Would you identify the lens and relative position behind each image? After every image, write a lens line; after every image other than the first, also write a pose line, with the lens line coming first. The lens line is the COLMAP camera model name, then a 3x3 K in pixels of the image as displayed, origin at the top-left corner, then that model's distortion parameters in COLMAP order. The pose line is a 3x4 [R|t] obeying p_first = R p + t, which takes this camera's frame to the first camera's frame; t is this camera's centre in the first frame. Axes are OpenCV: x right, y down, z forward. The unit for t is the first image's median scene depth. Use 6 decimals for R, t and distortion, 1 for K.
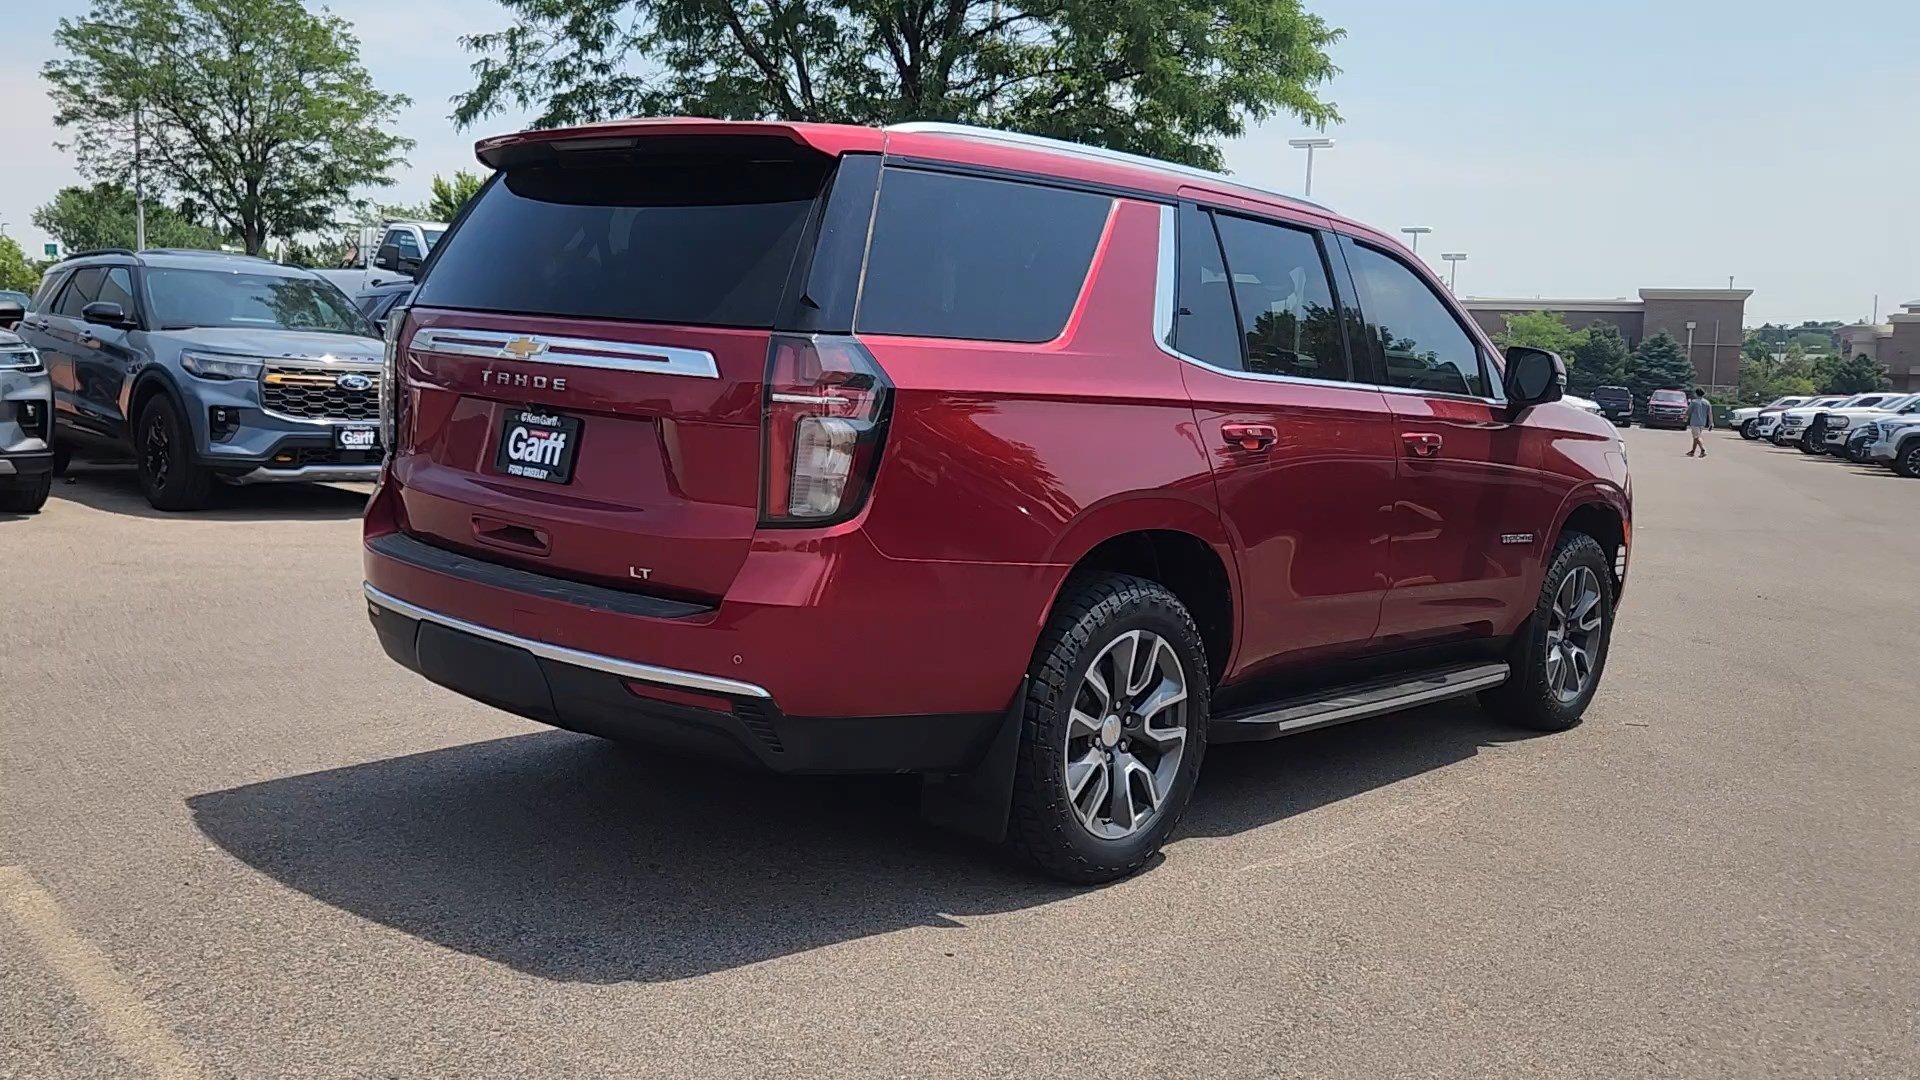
lens RADIAL K [[1615.4, 0, 957.0], [0, 1615.4, 542.7], [0, 0, 1]] dist [0.020796, 0.003315]
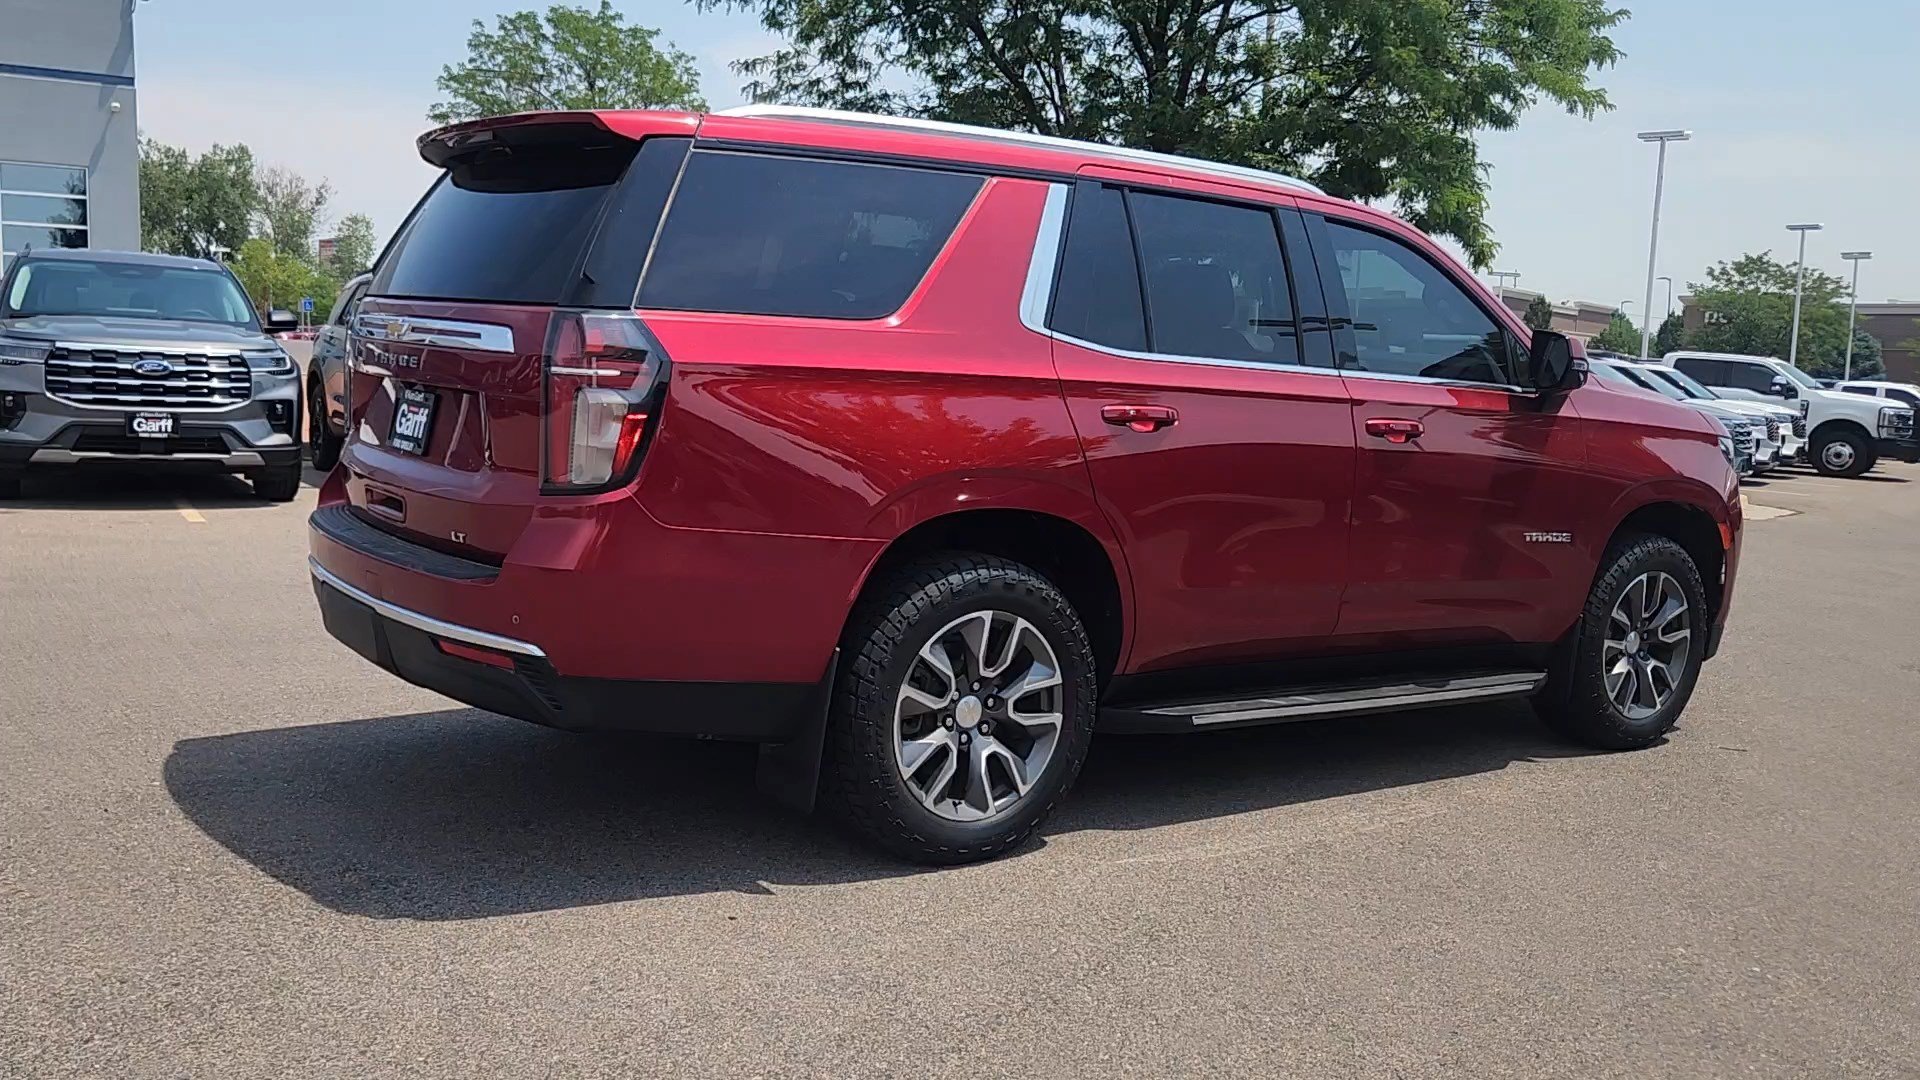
lens RADIAL K [[1615.4, 0, 957.0], [0, 1615.4, 542.7], [0, 0, 1]] dist [0.020796, 0.003315]
pose [[0.976515, 0.019076, -0.214604, 0.298405], [-0.020941, 0.999760, -0.006424, 0.018821], [0.214430, 0.010767, 0.976680, 0.027605]]
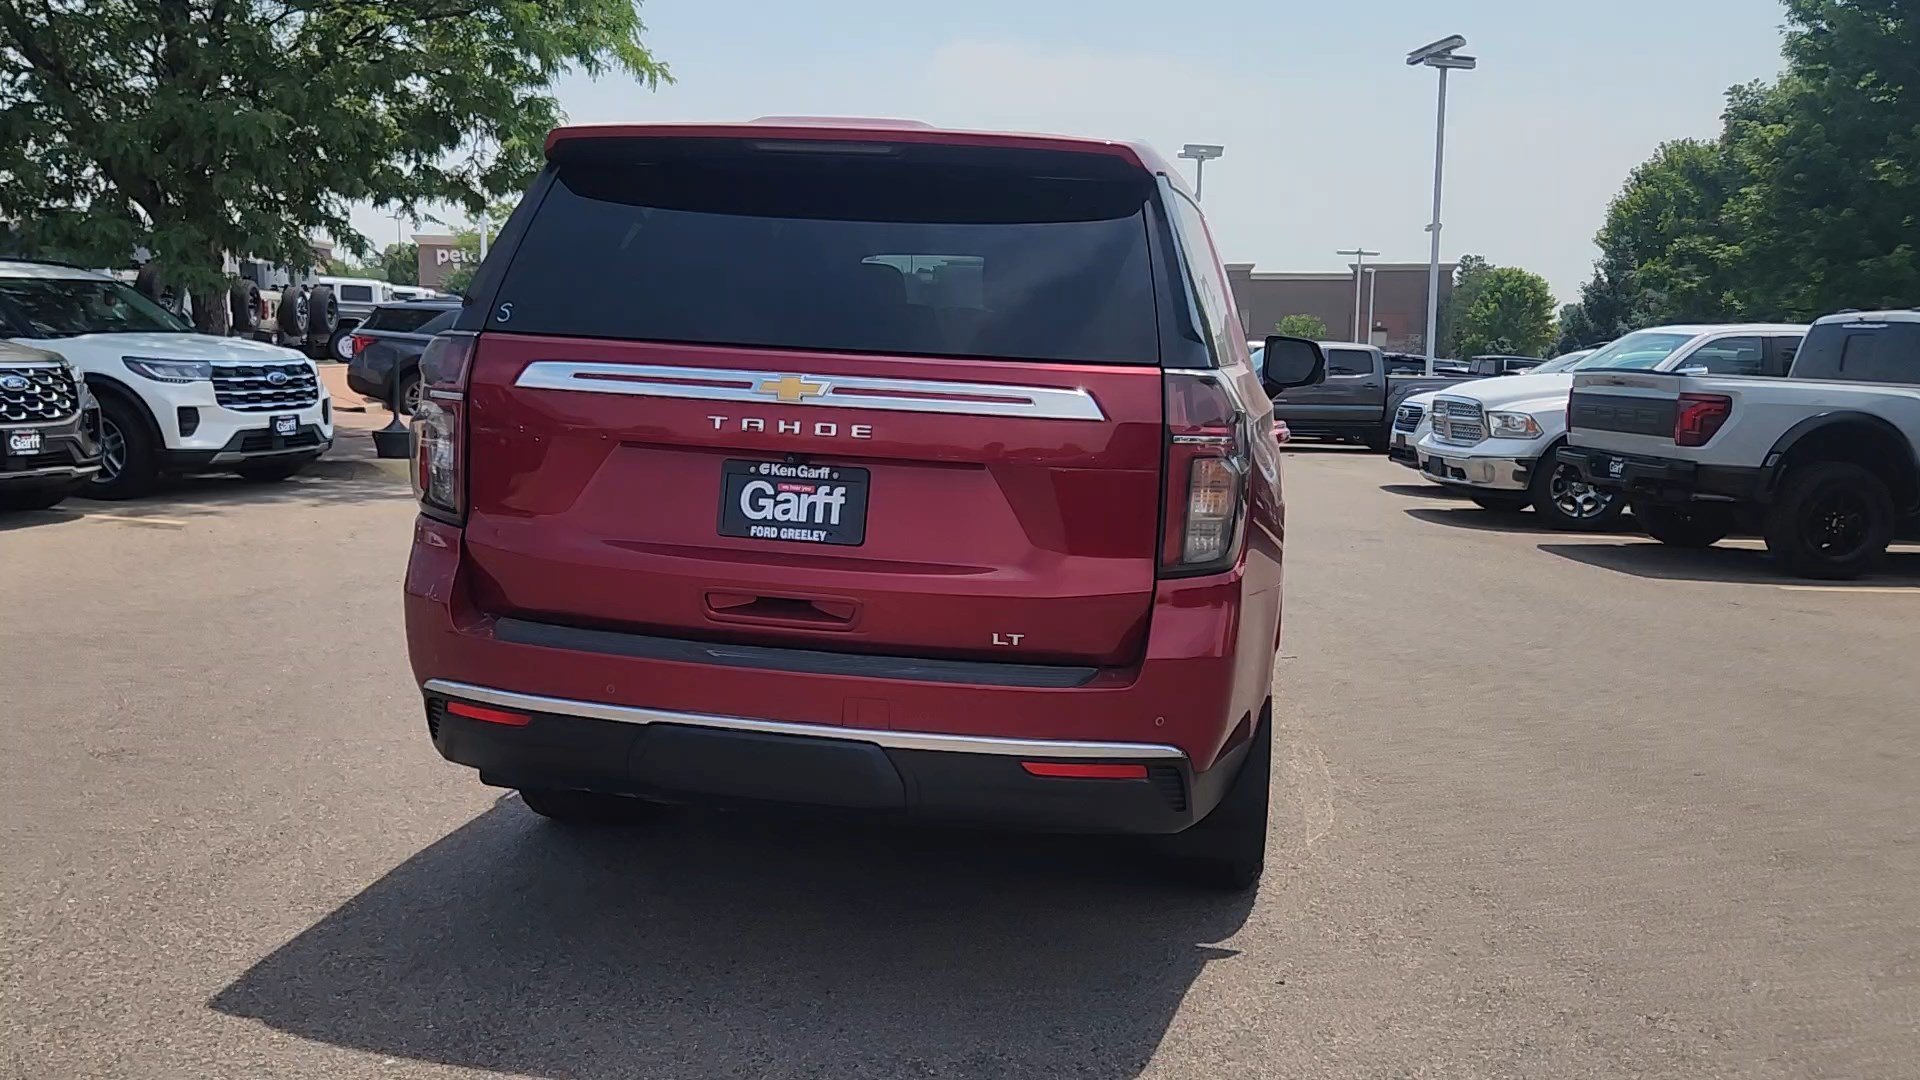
lens RADIAL K [[1615.4, 0, 957.0], [0, 1615.4, 542.7], [0, 0, 1]] dist [0.020796, 0.003315]
pose [[0.865742, -0.085654, 0.493107, -0.557551], [0.069593, 0.996277, 0.050872, -0.069807], [-0.495629, -0.009725, 0.868480, 0.199744]]
